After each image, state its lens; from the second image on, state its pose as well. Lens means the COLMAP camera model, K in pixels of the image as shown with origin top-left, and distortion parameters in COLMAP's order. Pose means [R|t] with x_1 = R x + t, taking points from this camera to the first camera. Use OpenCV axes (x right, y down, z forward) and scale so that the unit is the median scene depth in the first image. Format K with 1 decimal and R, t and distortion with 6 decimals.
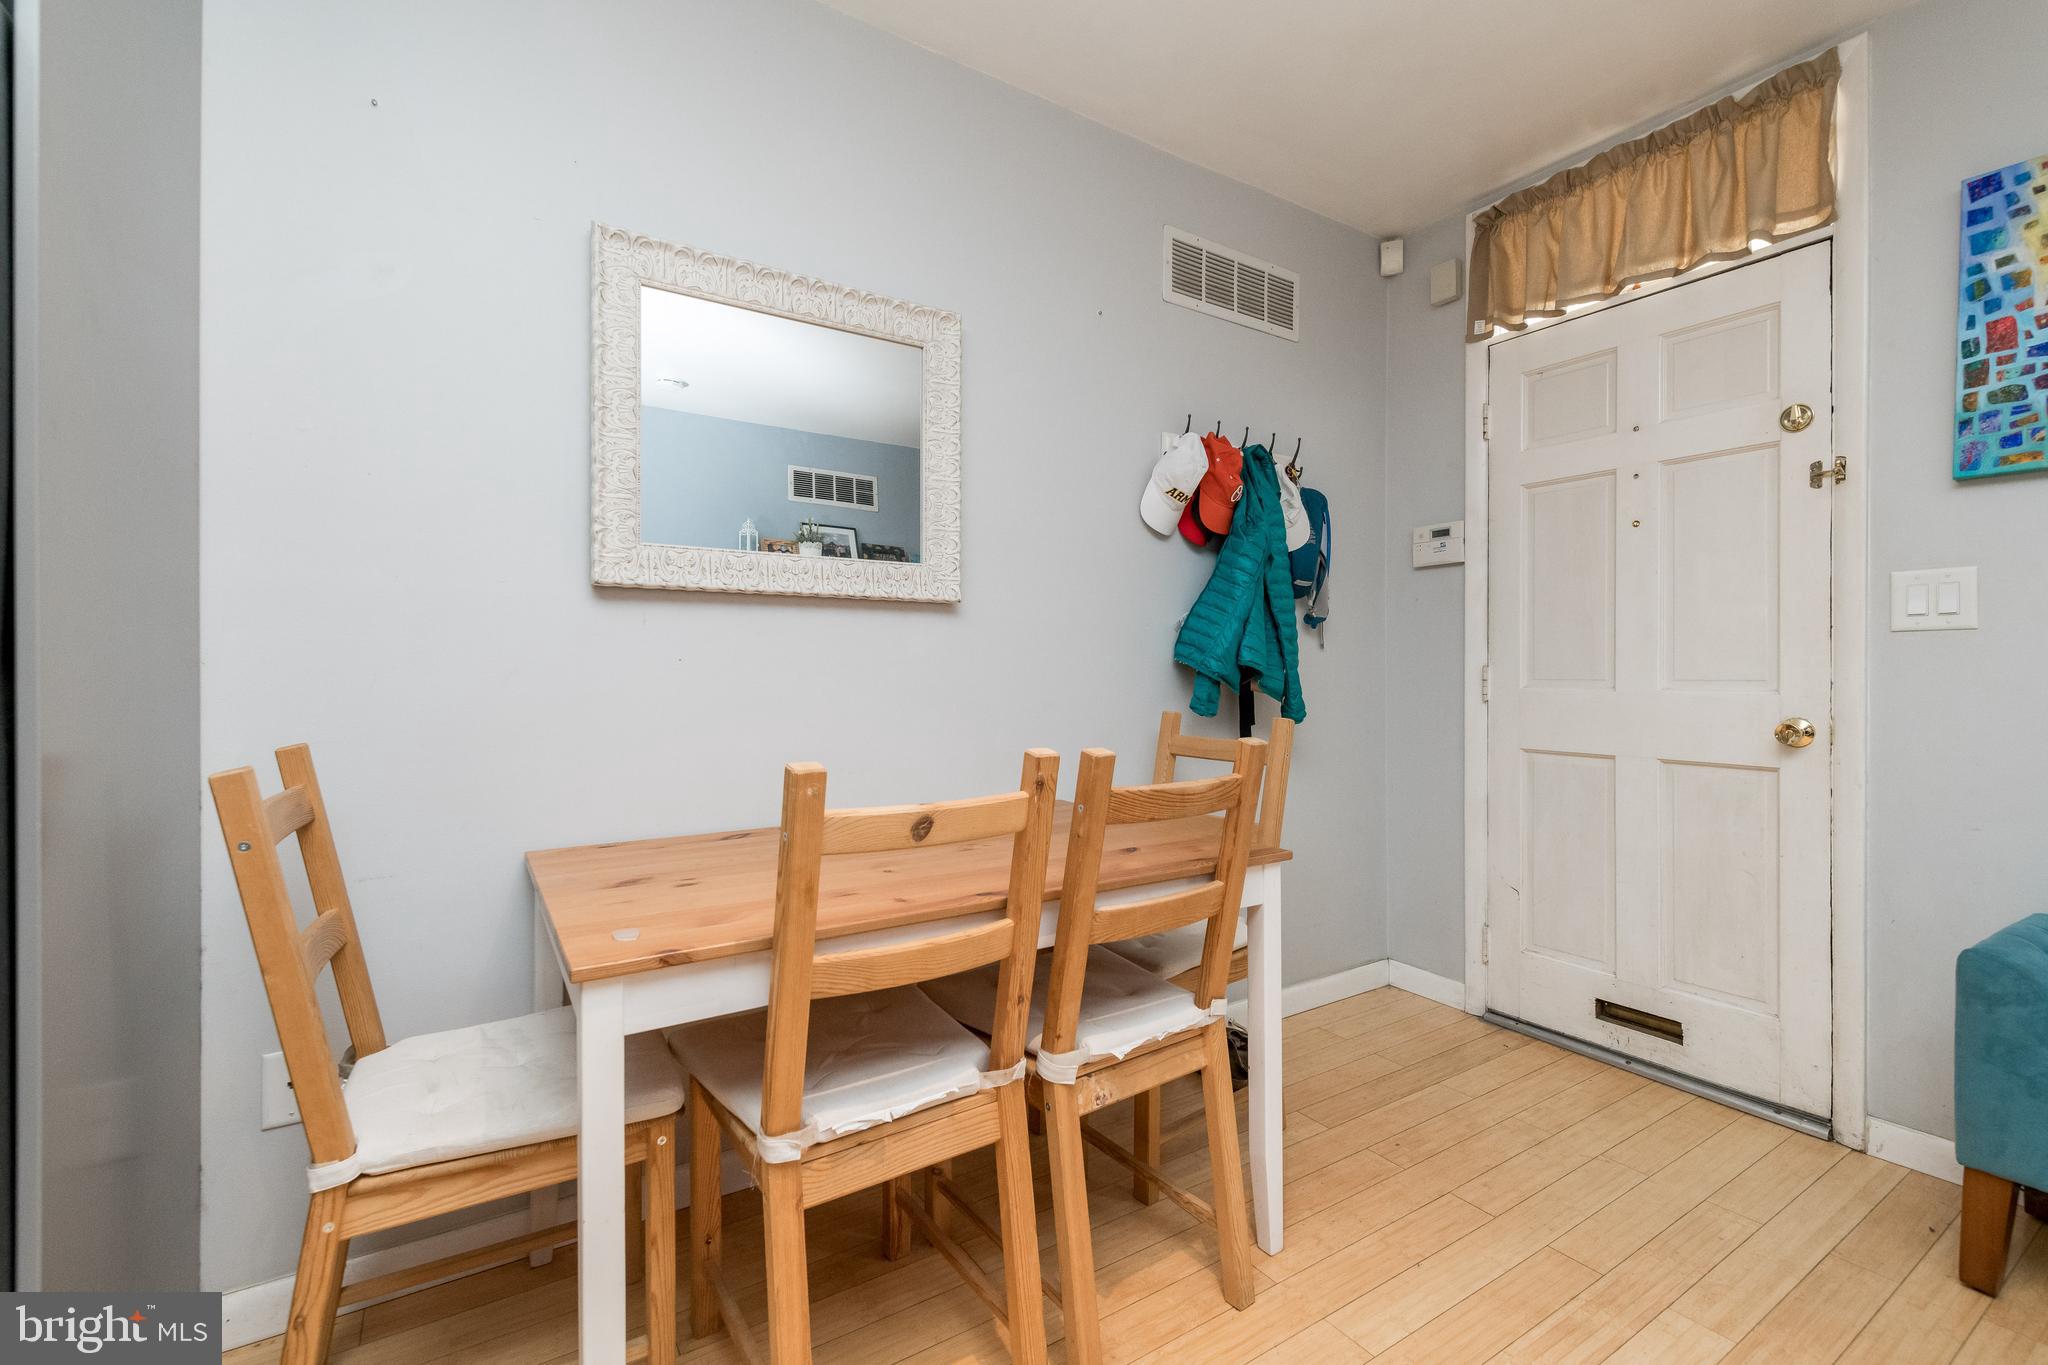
lens RADIAL K [[882.5, 0, 1021.2], [0, 882.5, 671.4], [0, 0, 1]] dist [0.014267, -0.005984]
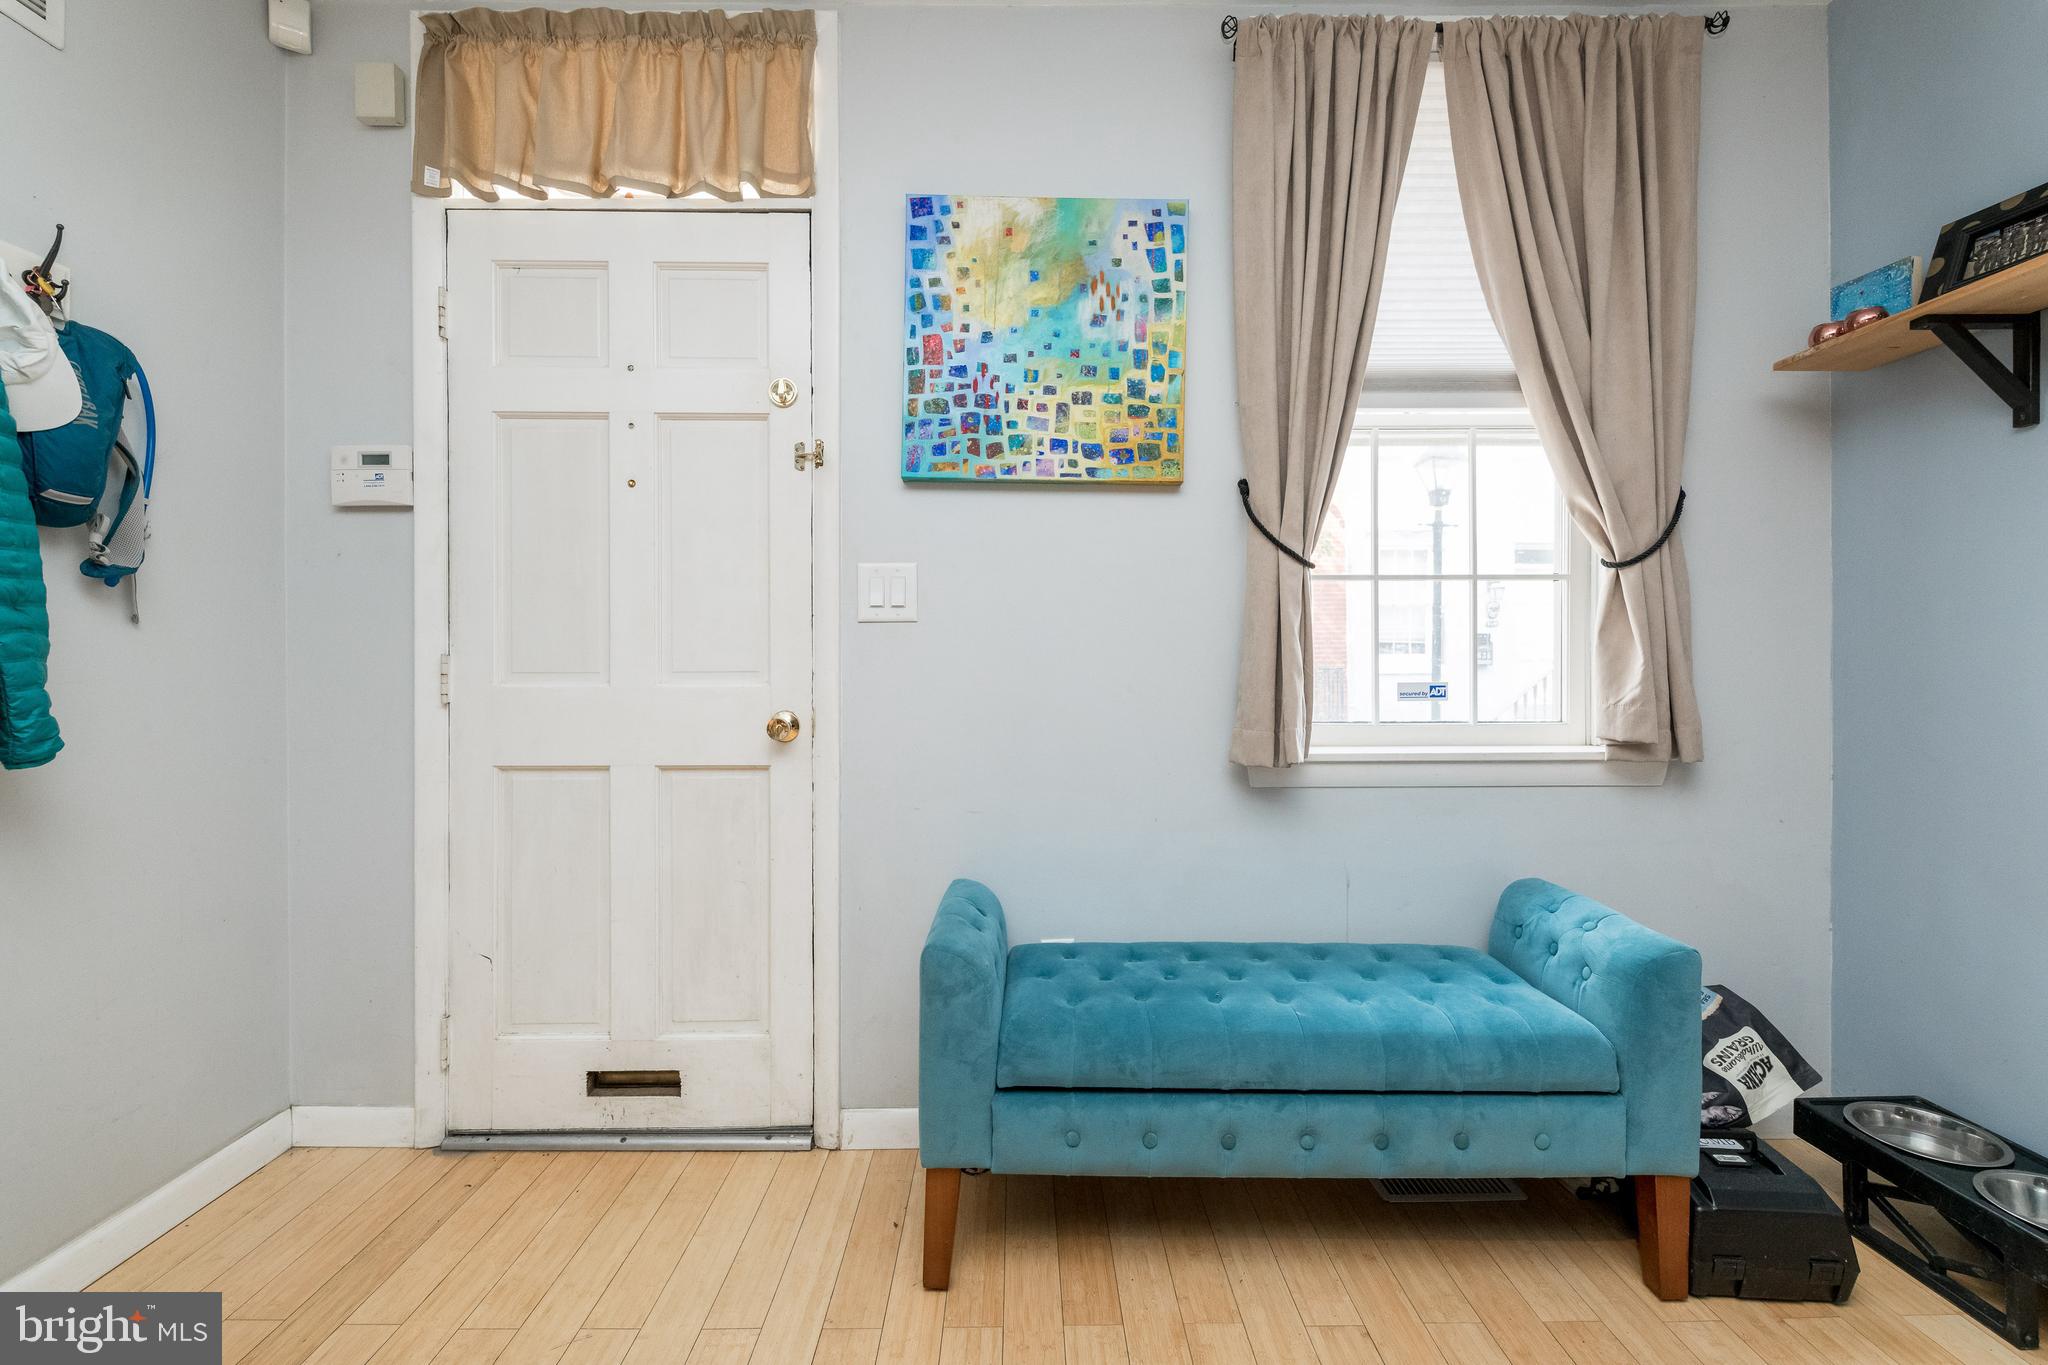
lens RADIAL K [[882.5, 0, 1030.7], [0, 882.5, 664.3], [0, 0, 1]] dist [0.014267, -0.005984]
pose [[0.531023, -0.004606, 0.847345, 0.217751], [0.001886, 0.999989, 0.004254, -0.000795], [-0.847355, -0.000661, 0.531026, 0.282379]]
